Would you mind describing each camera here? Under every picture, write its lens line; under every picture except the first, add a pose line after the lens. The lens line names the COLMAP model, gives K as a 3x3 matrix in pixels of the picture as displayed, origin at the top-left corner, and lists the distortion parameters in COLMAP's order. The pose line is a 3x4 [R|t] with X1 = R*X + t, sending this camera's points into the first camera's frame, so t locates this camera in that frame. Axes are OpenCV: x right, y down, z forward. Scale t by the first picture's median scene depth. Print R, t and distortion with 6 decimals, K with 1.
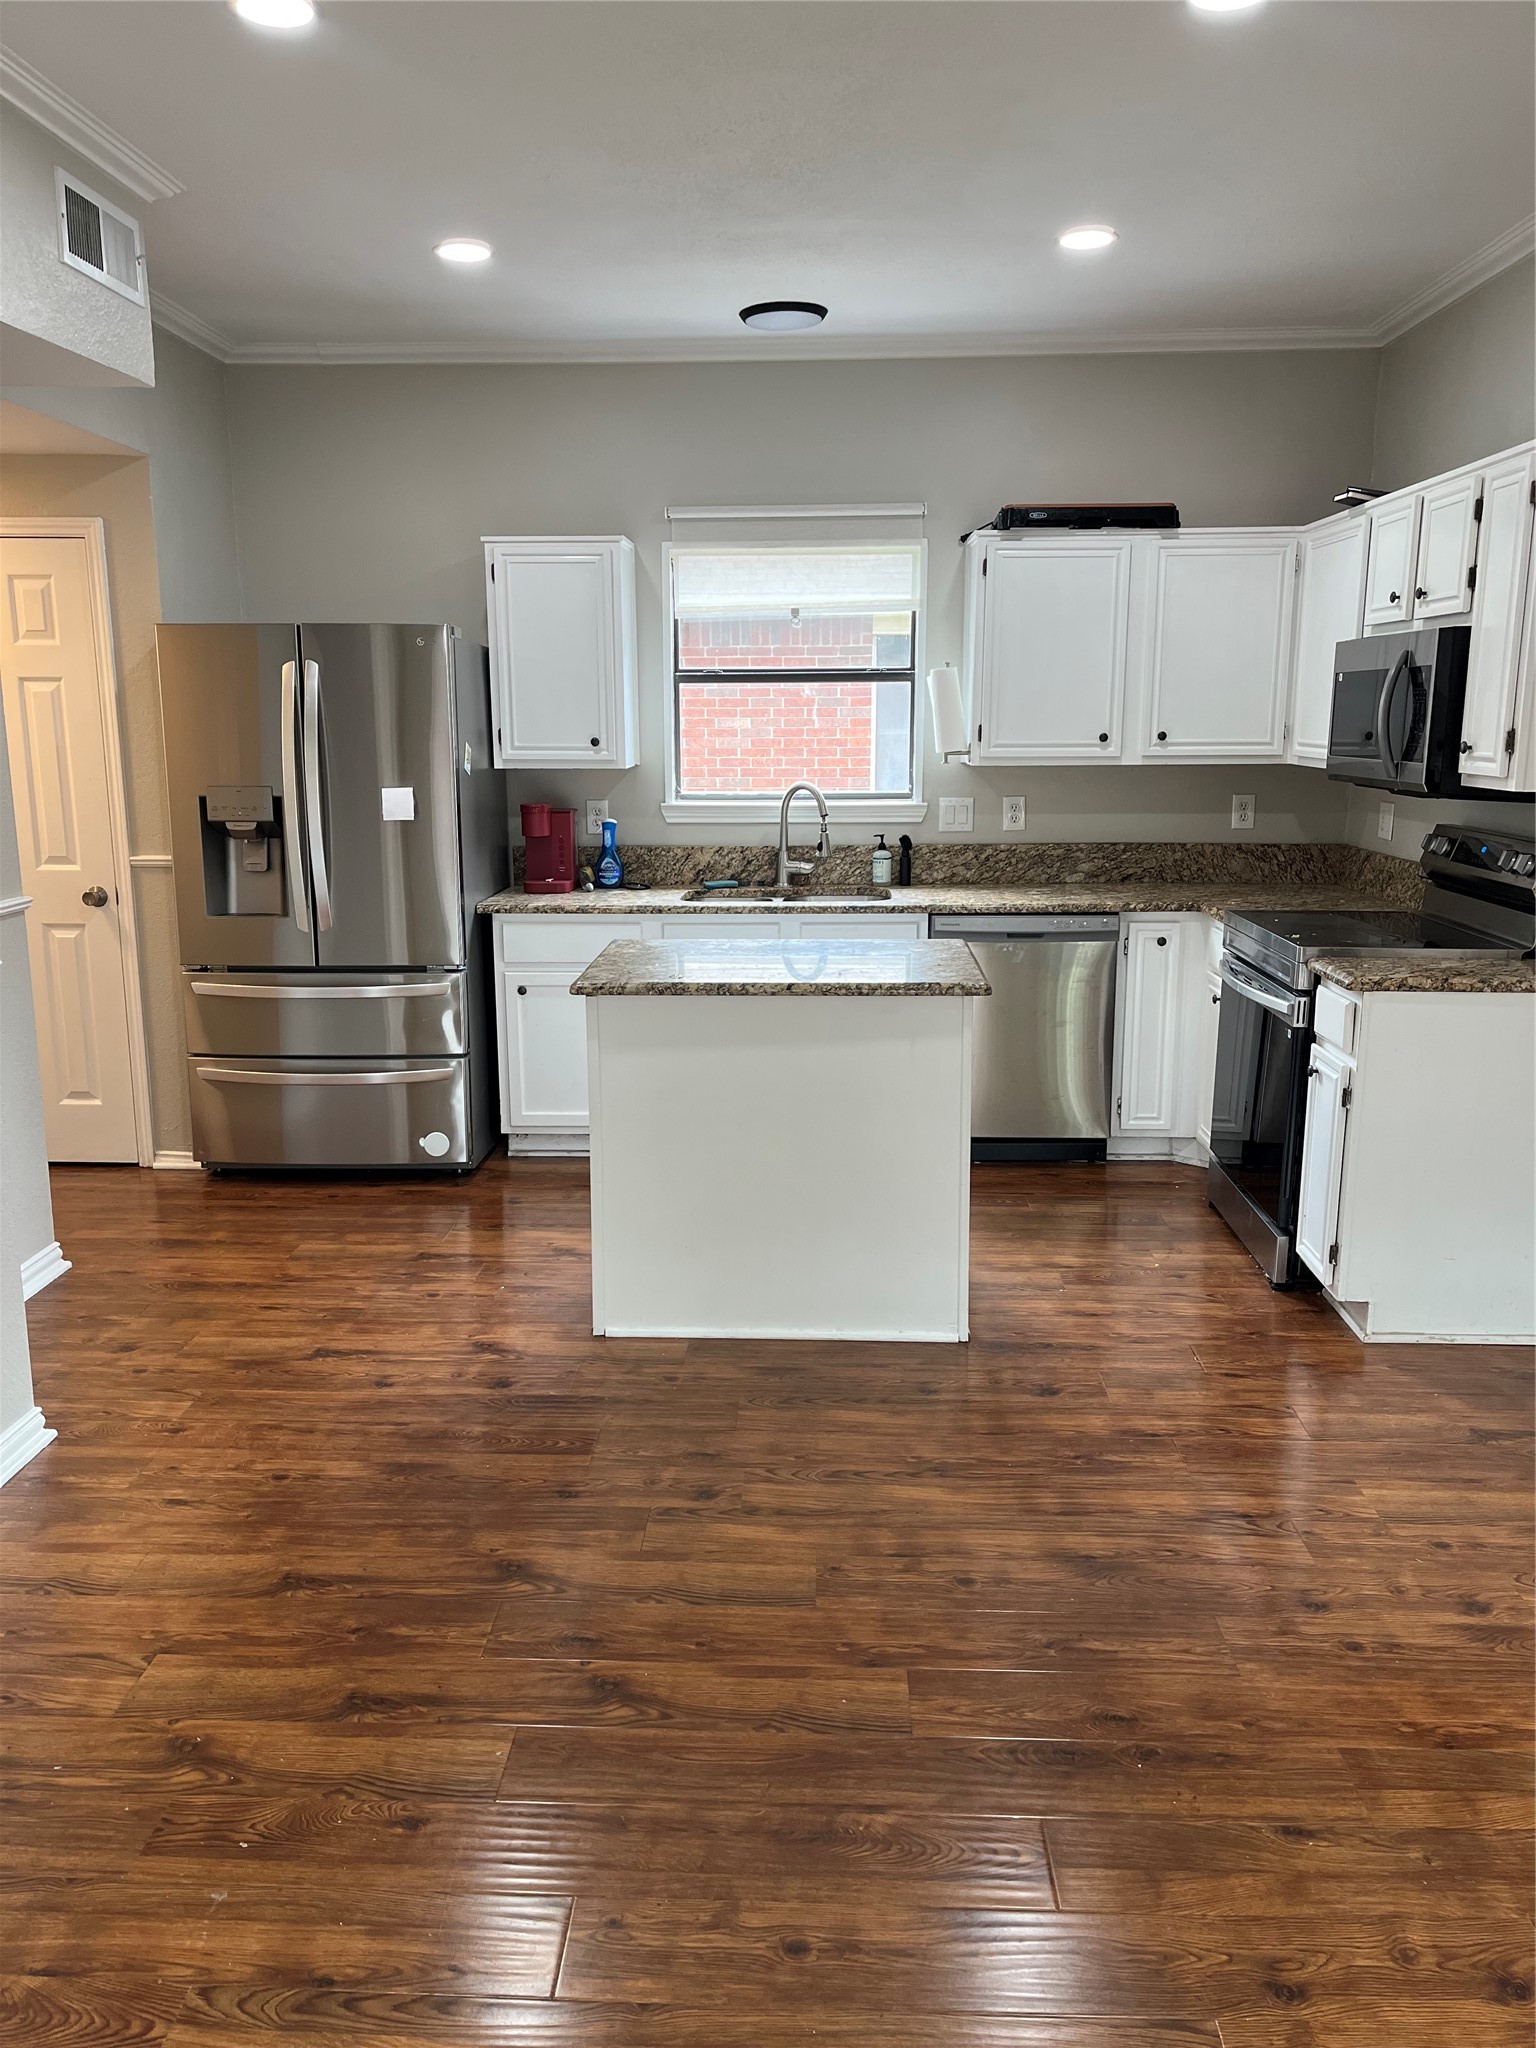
lens RADIAL K [[1561.4, 0, 780.3], [0, 1561.4, 1024.6], [0, 0, 1]] dist [0.036673, -0.038752]
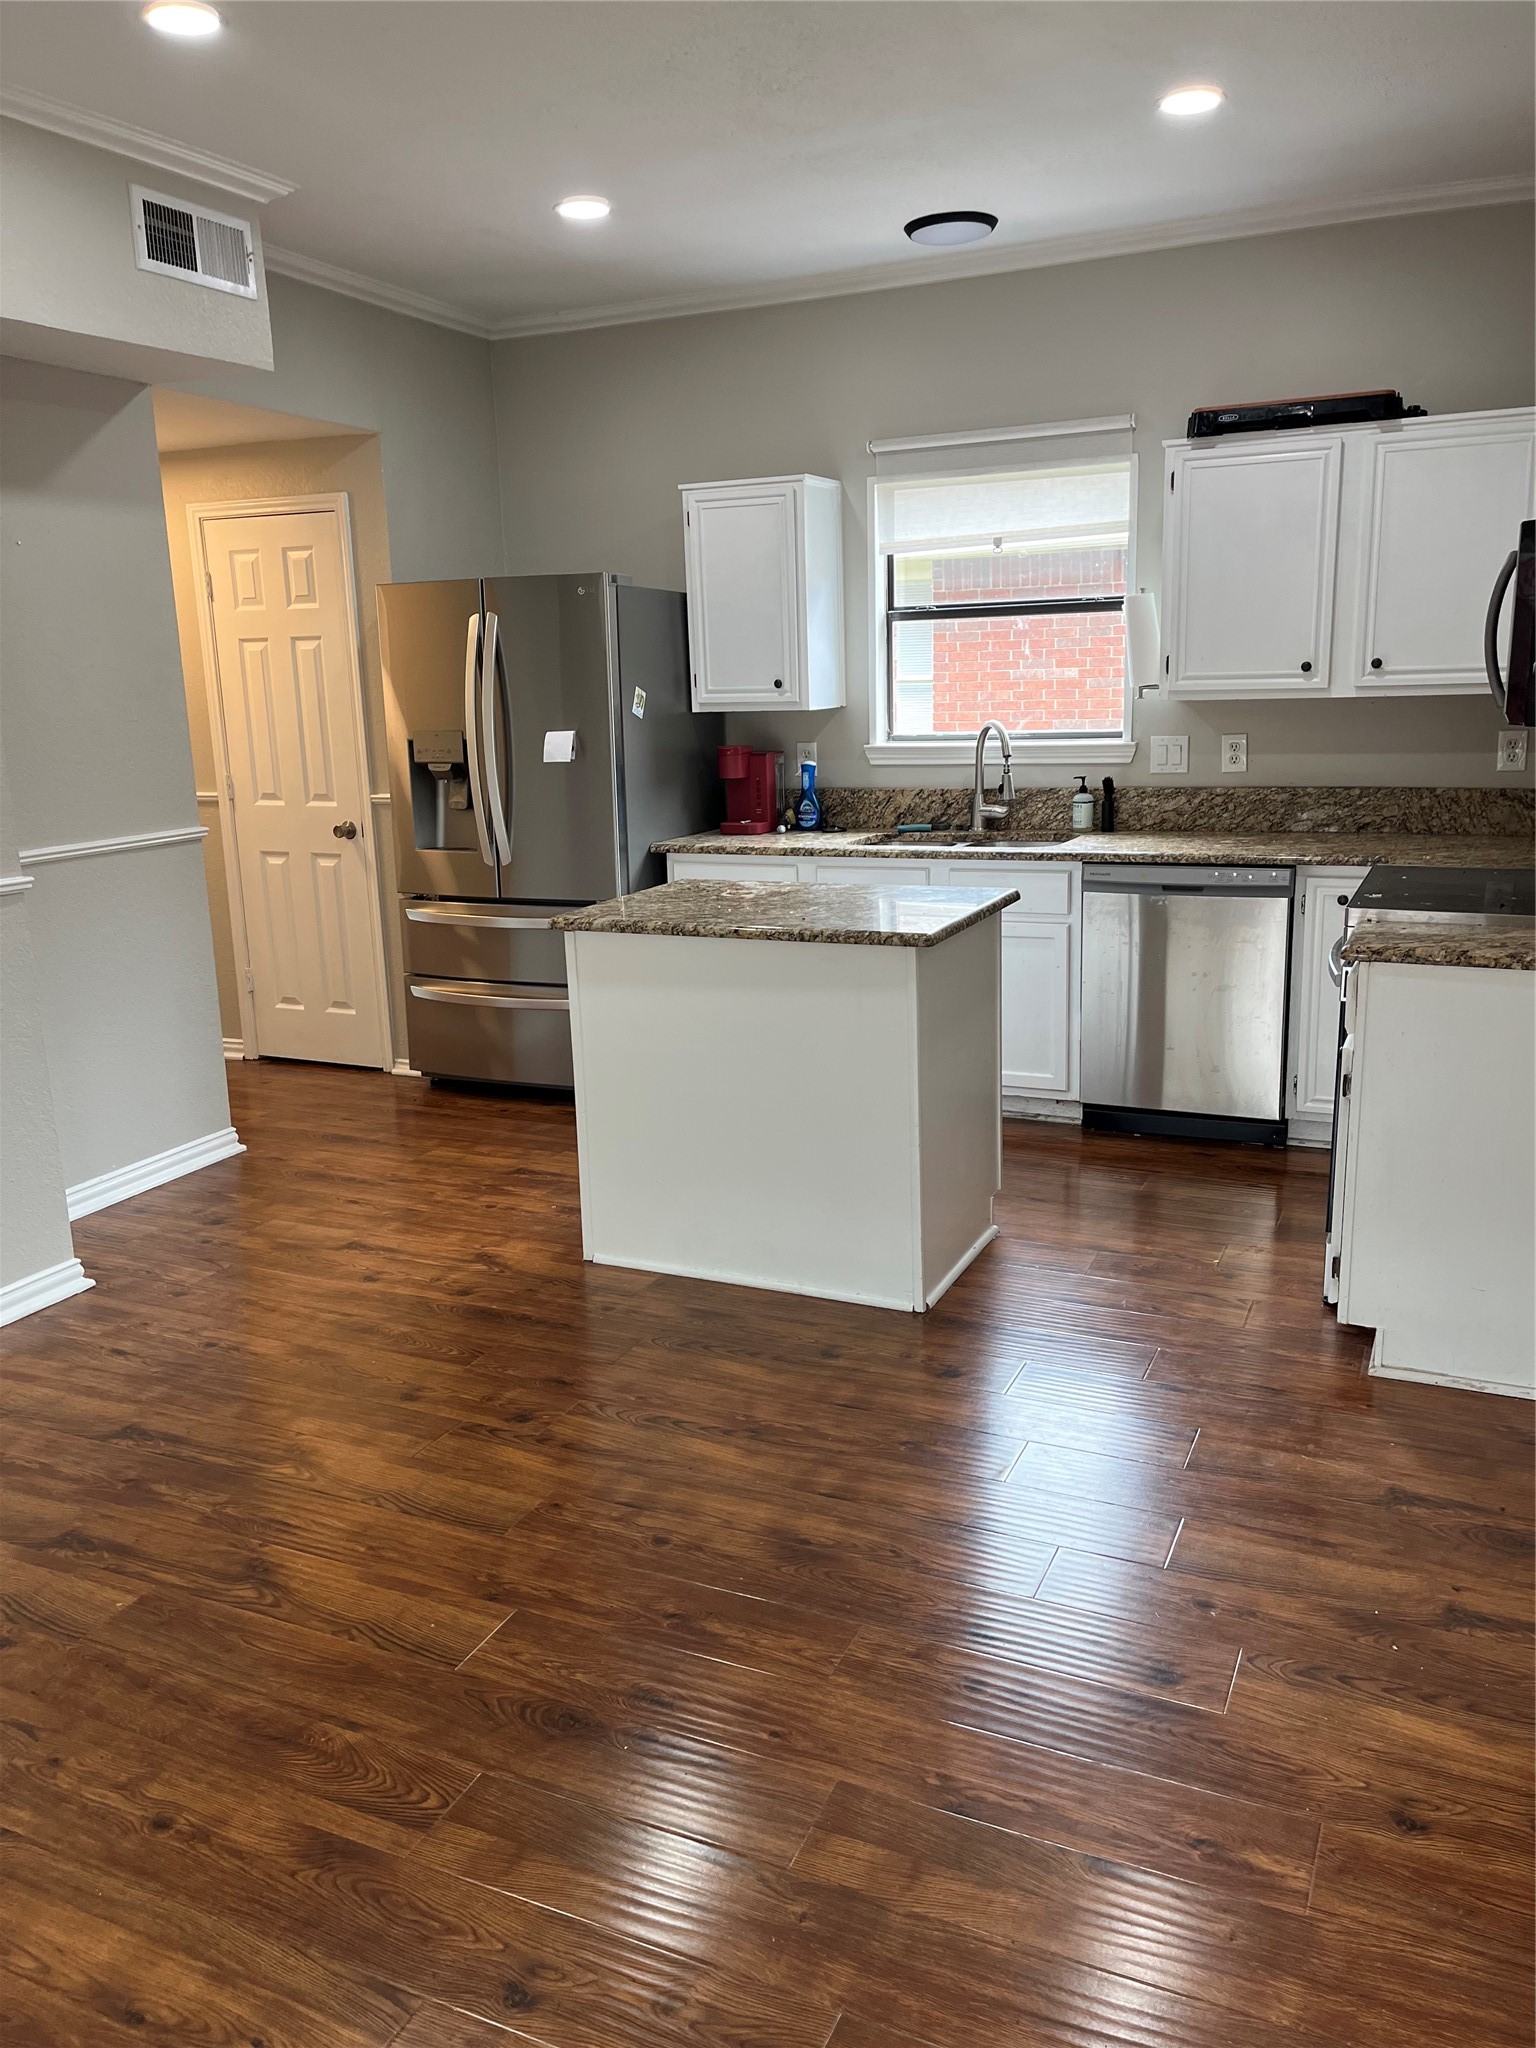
lens RADIAL K [[1561.4, 0, 779.7], [0, 1561.4, 1015.9], [0, 0, 1]] dist [0.036673, -0.038752]
pose [[0.925290, 0.059923, -0.374496, 0.293835], [-0.049472, 0.998072, 0.037469, -0.005931], [0.376020, -0.016143, 0.926471, 0.071858]]
